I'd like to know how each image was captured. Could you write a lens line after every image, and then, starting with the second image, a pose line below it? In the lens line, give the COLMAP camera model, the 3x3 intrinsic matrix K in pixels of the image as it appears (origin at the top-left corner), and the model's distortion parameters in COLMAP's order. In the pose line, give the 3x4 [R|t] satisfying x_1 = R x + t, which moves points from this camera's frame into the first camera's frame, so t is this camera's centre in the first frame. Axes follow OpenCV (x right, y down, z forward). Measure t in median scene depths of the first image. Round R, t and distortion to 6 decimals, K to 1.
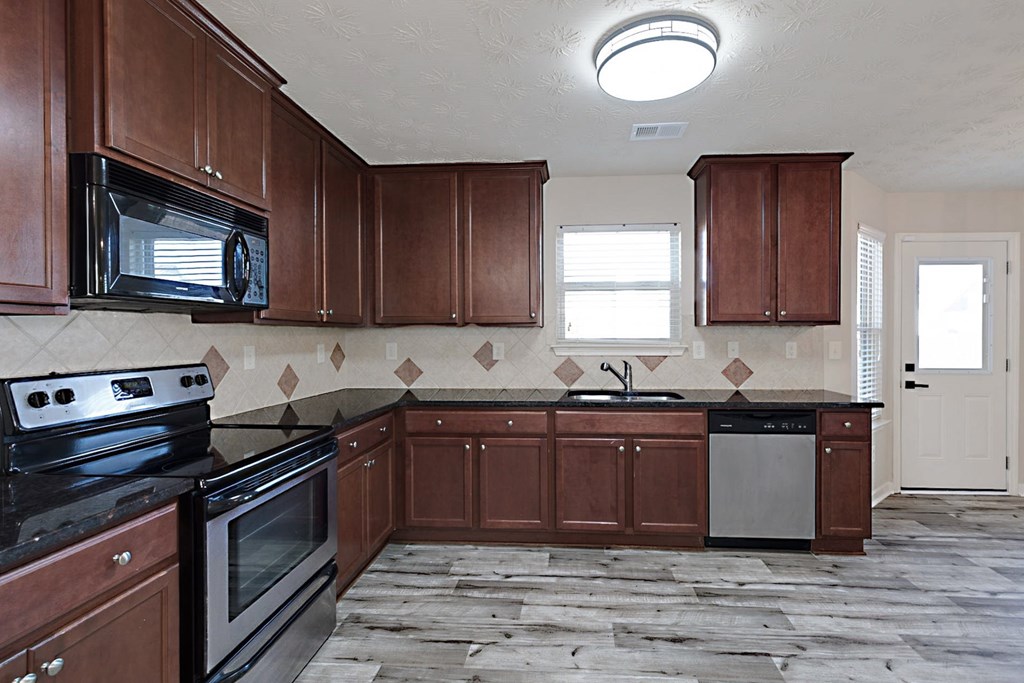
lens RADIAL K [[483.2, 0, 511.9], [0, 483.2, 305.3], [0, 0, 1]] dist [0.028482, -0.000197]
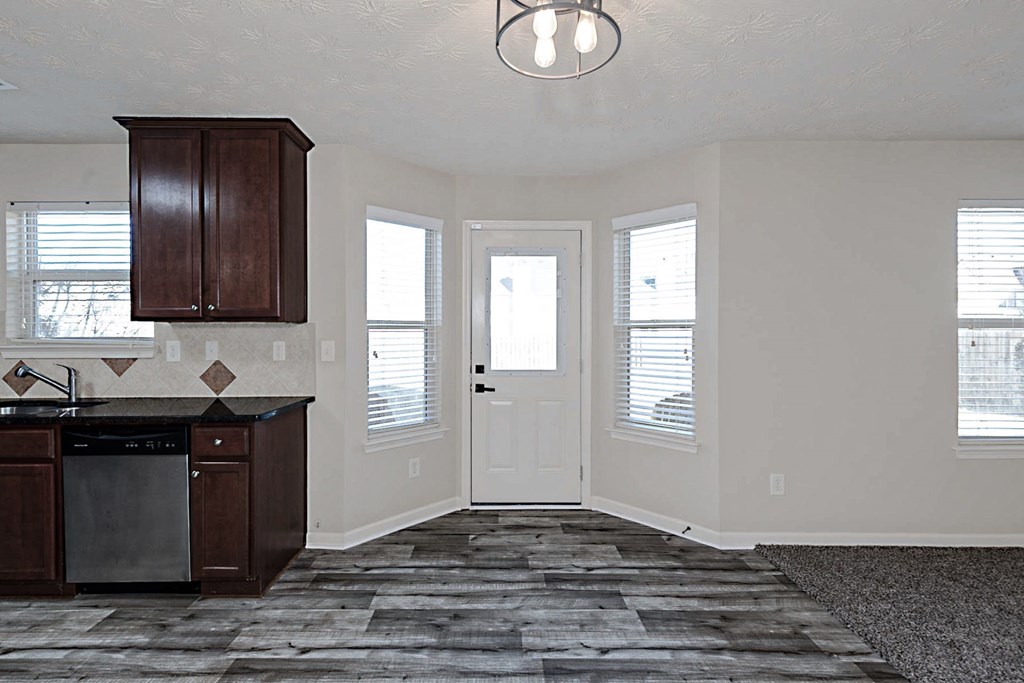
lens RADIAL K [[403.4, 0, 511.8], [0, 403.4, 321.5], [0, 0, 1]] dist [0.024916, -0.000089]
pose [[0.999763, -0.002038, 0.021682, 0.301660], [0.002249, 0.999951, -0.009692, 0.014466], [-0.021661, 0.009738, 0.999718, 0.078967]]
